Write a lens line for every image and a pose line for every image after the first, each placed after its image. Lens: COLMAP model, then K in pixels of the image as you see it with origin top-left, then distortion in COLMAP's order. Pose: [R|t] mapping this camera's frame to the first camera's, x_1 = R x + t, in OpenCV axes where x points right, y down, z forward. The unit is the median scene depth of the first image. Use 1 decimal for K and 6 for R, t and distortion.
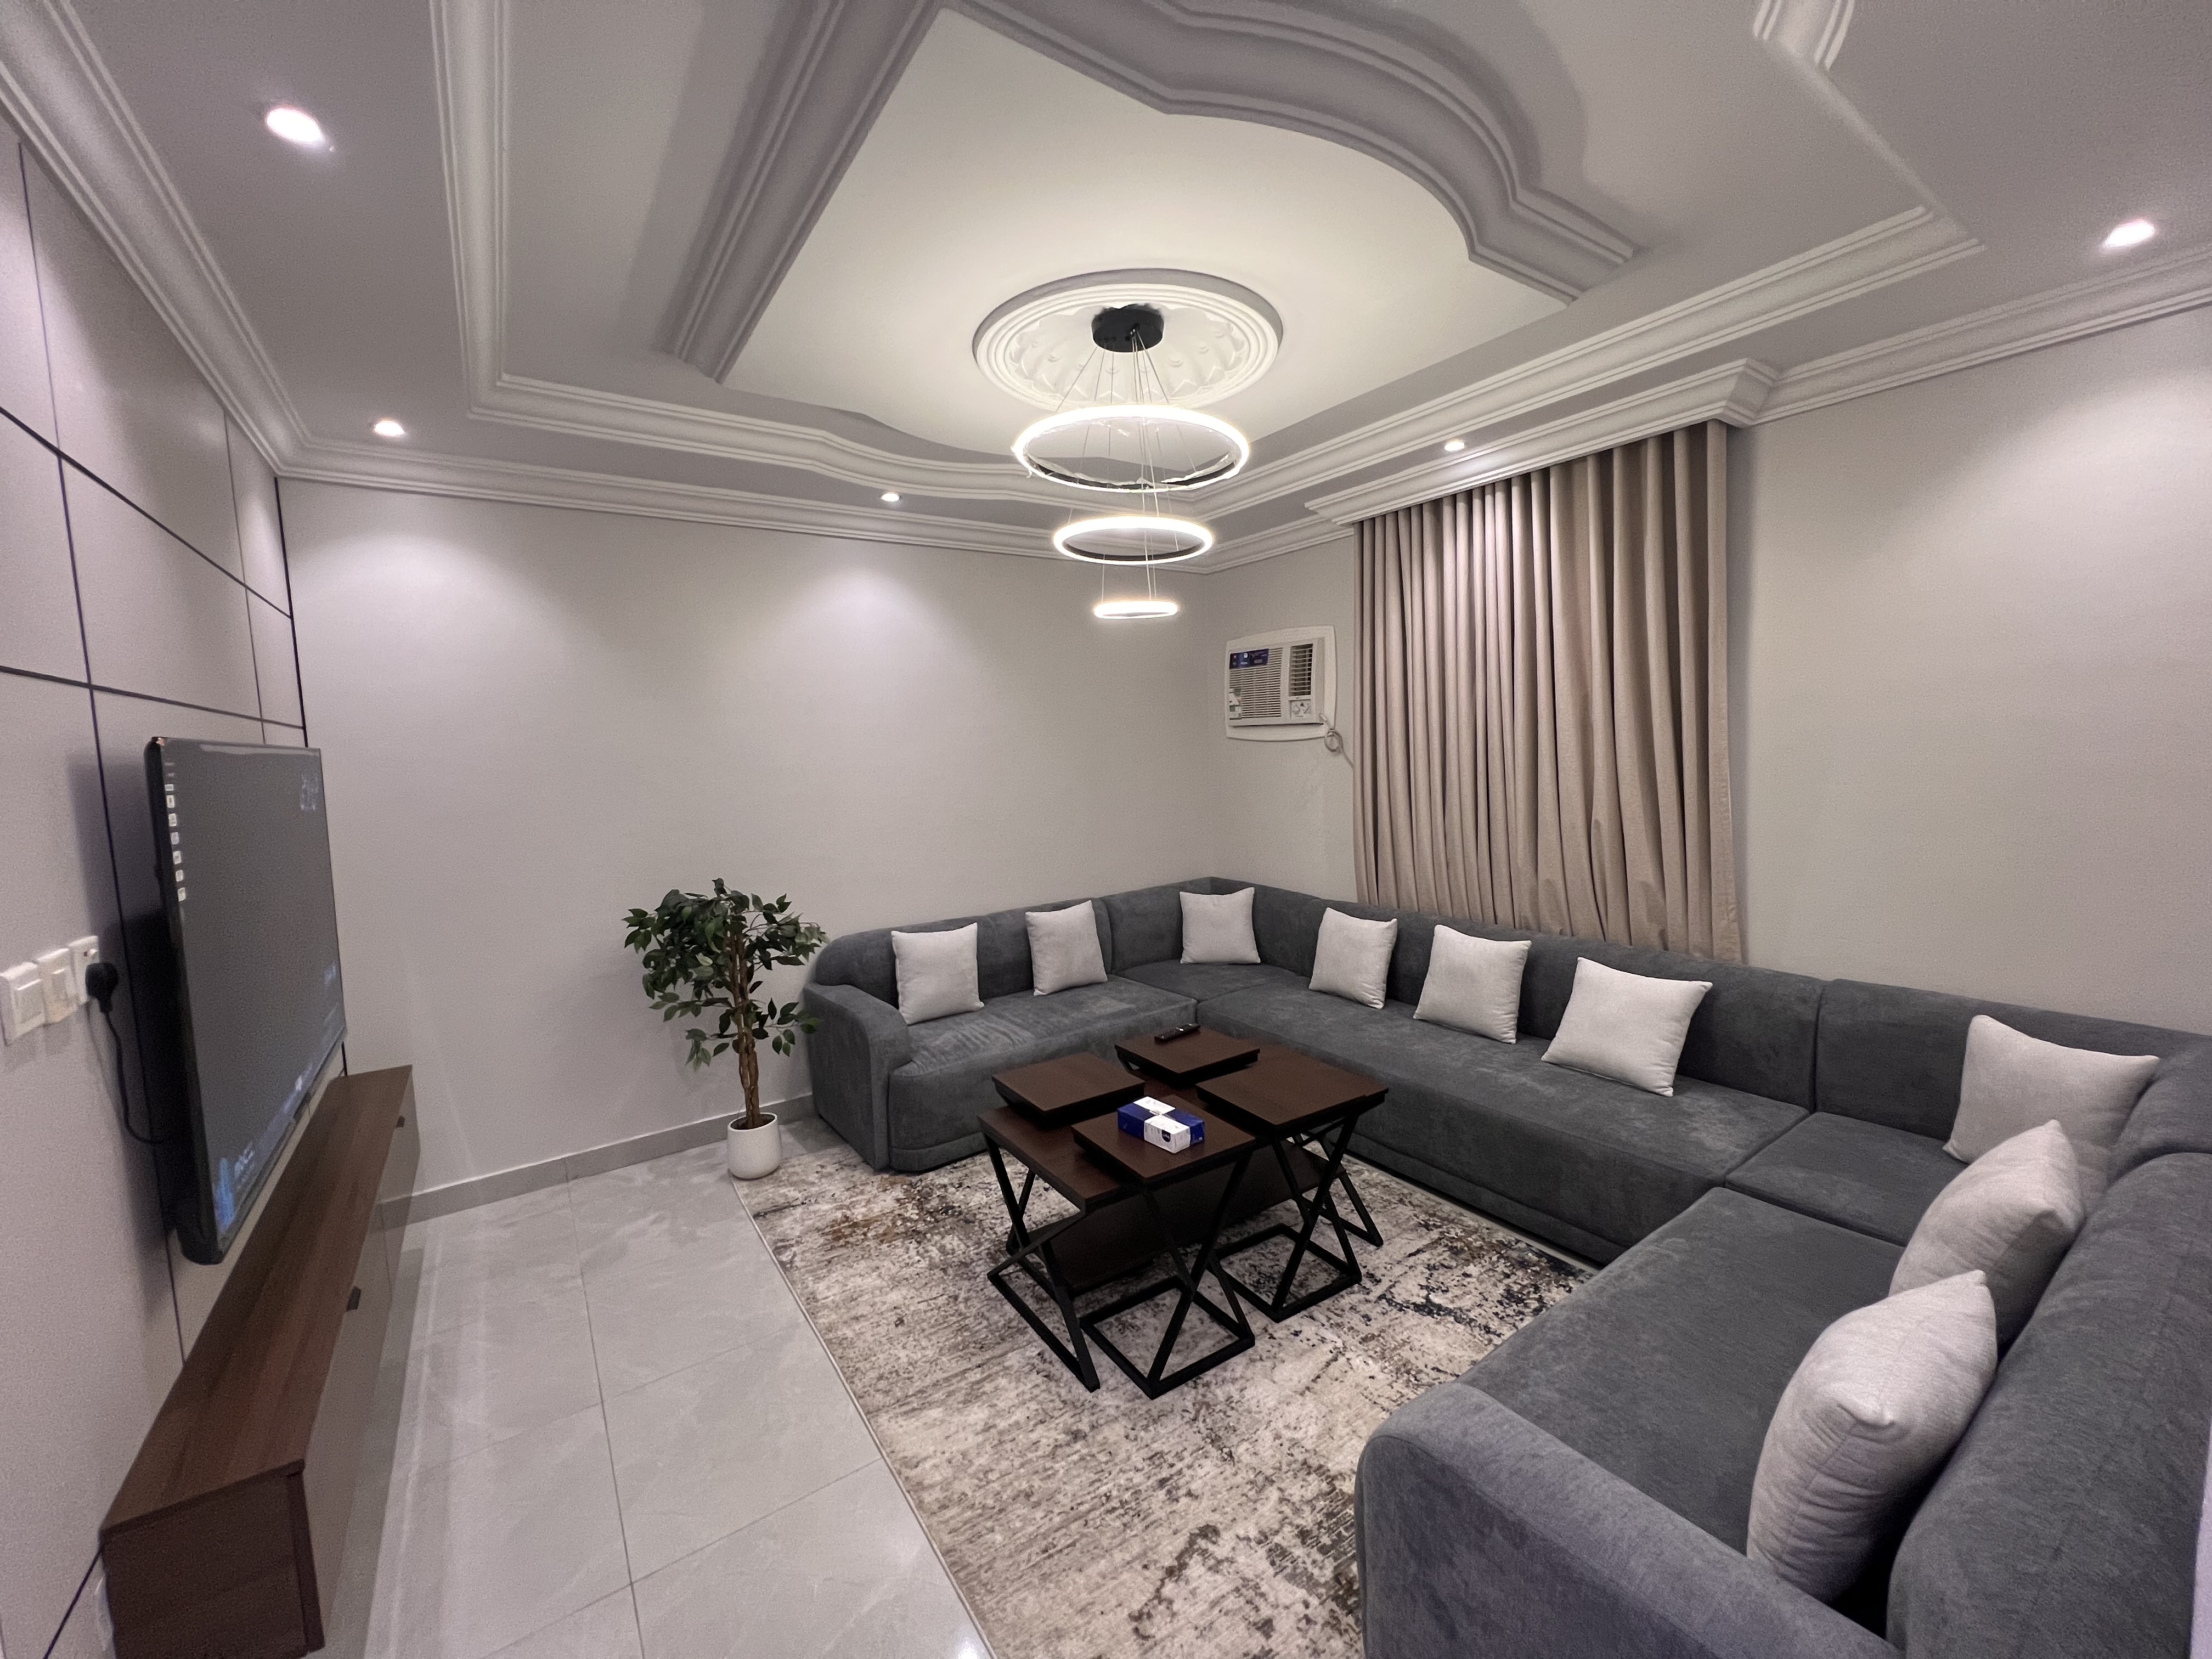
lens RADIAL K [[883.6, 0, 1103.2], [0, 883.6, 825.9], [0, 0, 1]] dist [-0.000385, 0.000573]
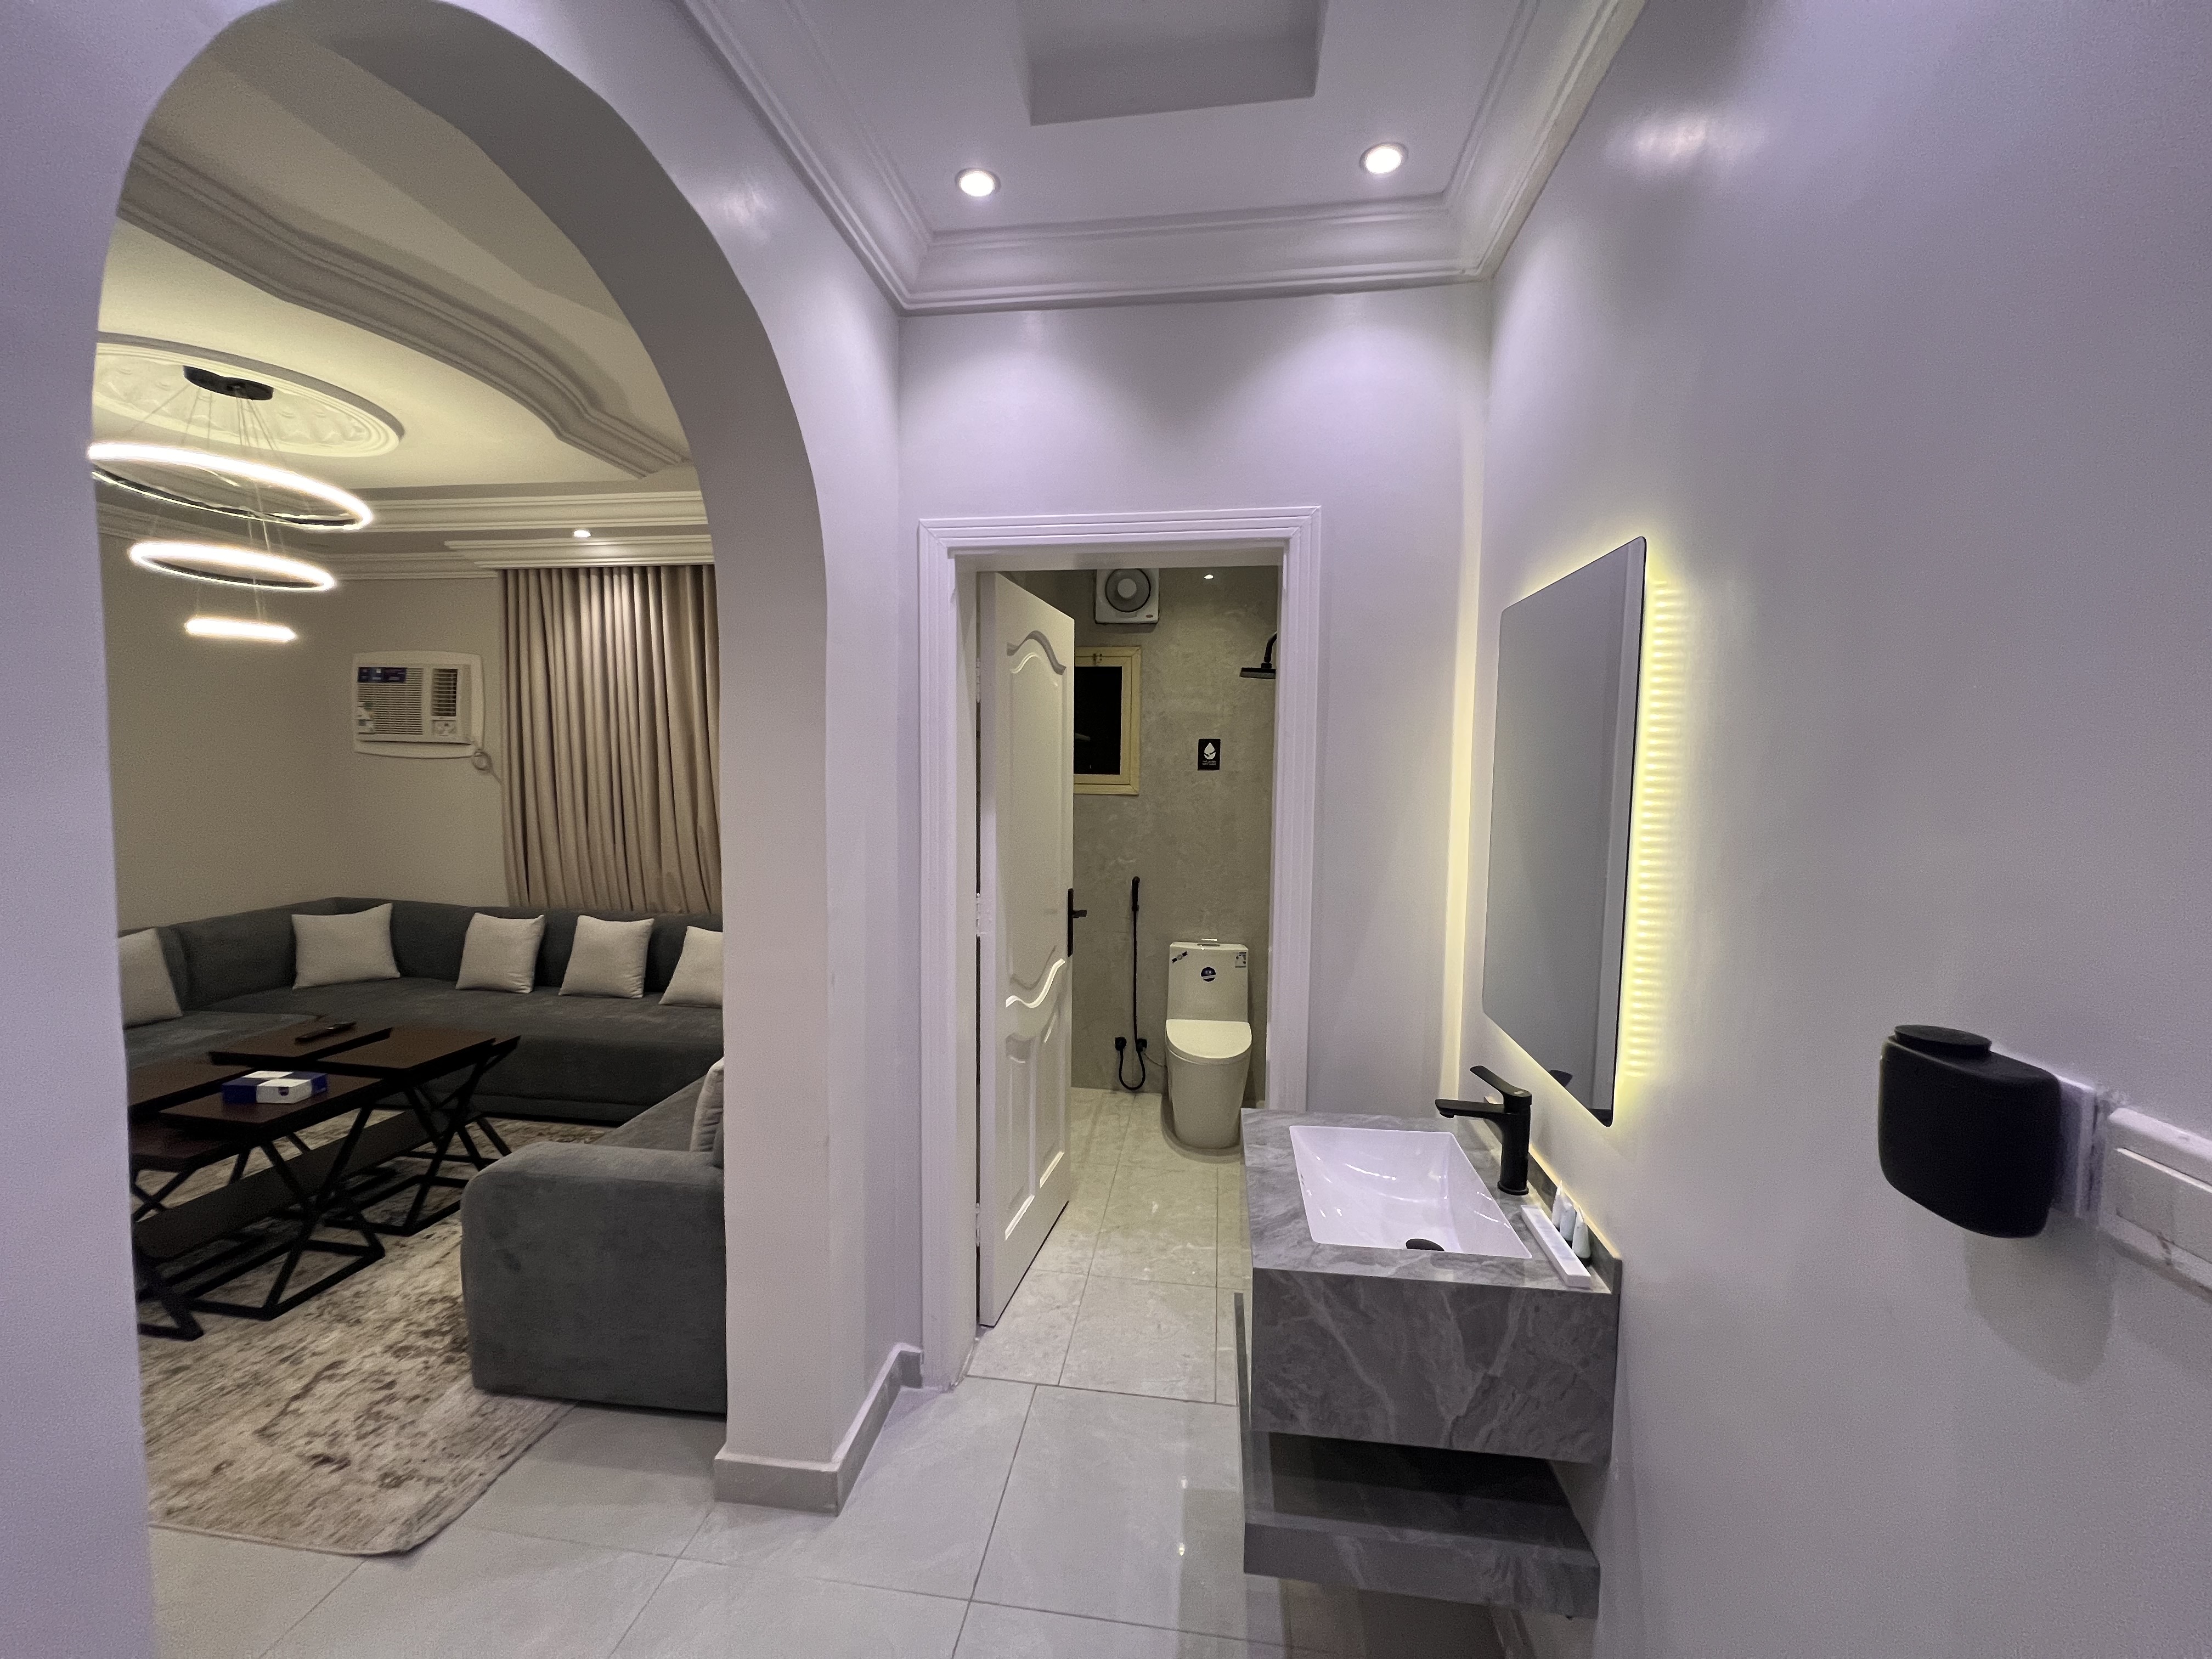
lens RADIAL K [[883.6, 0, 1103.2], [0, 883.6, 825.9], [0, 0, 1]] dist [-0.000385, 0.000573]
pose [[0.670152, -0.003030, 0.742218, -0.050149], [0.029785, 0.999296, -0.022814, 0.046490], [-0.741626, 0.037396, 0.669770, -0.429881]]
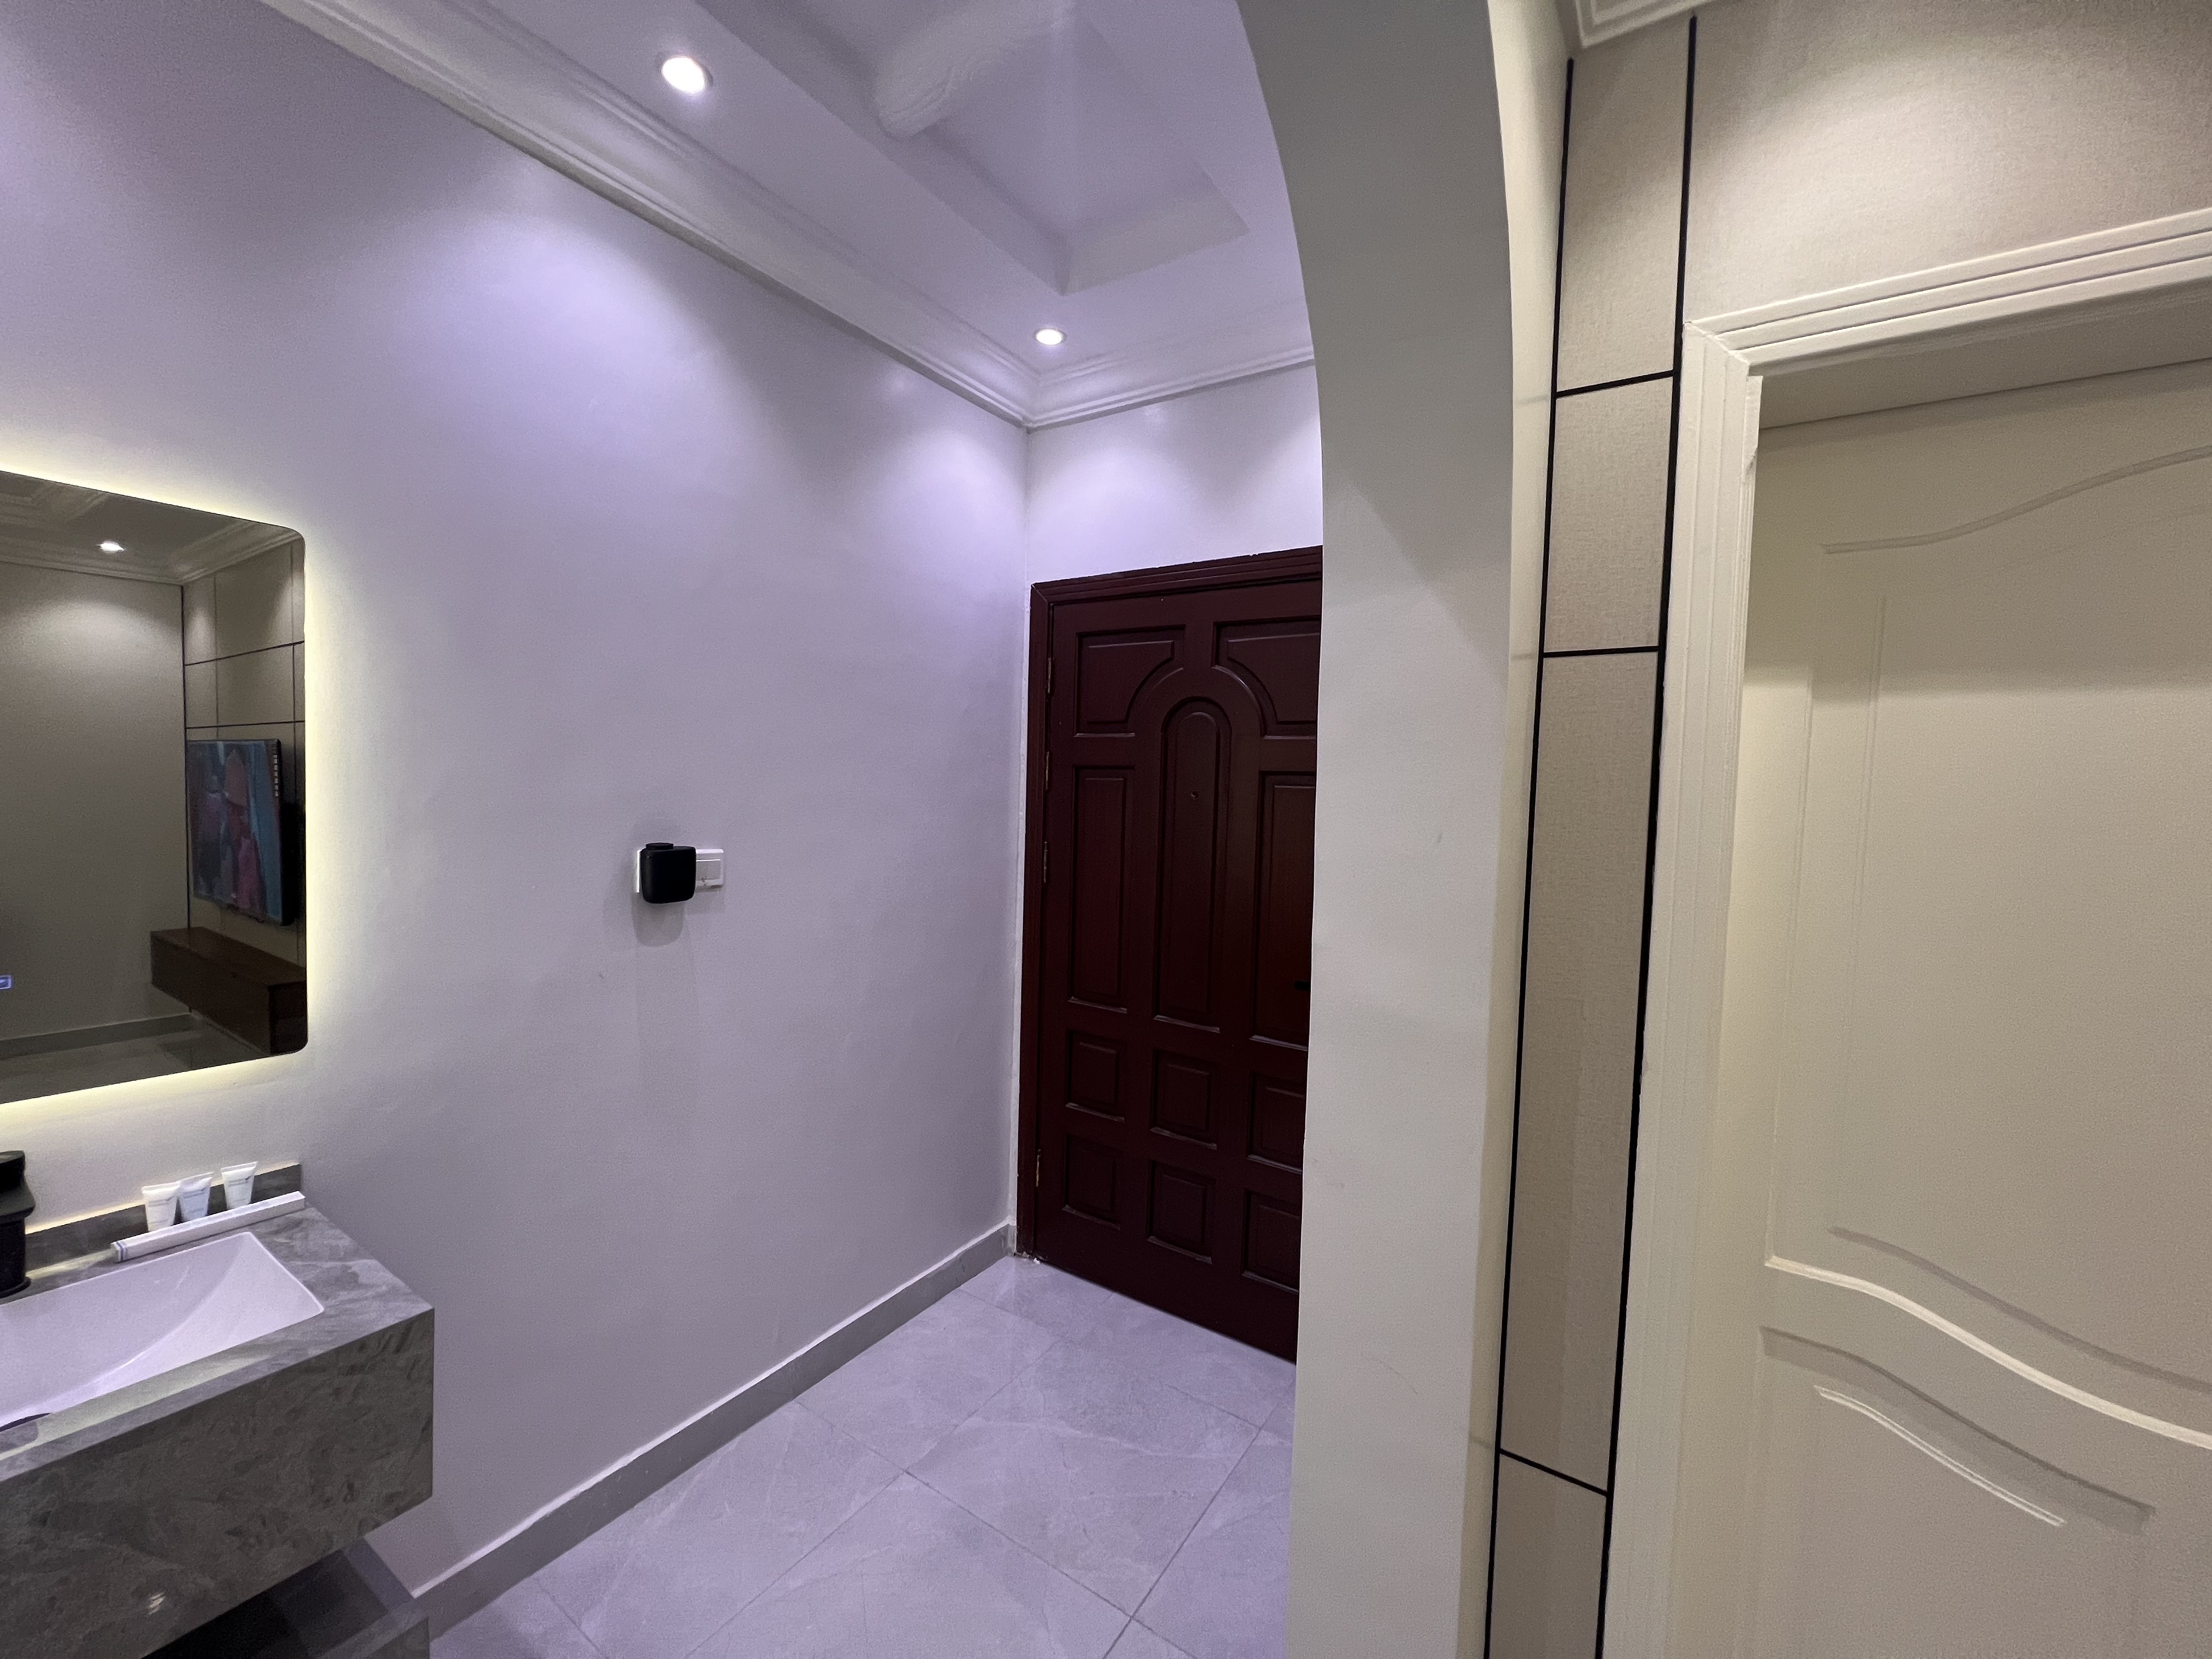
lens RADIAL K [[883.6, 0, 1103.2], [0, 883.6, 825.9], [0, 0, 1]] dist [-0.000385, 0.000573]
pose [[-0.924313, 0.022463, -0.380973, 0.182442], [-0.033427, 0.989664, 0.139455, -0.011104], [0.380168, 0.141635, -0.914009, 0.216334]]
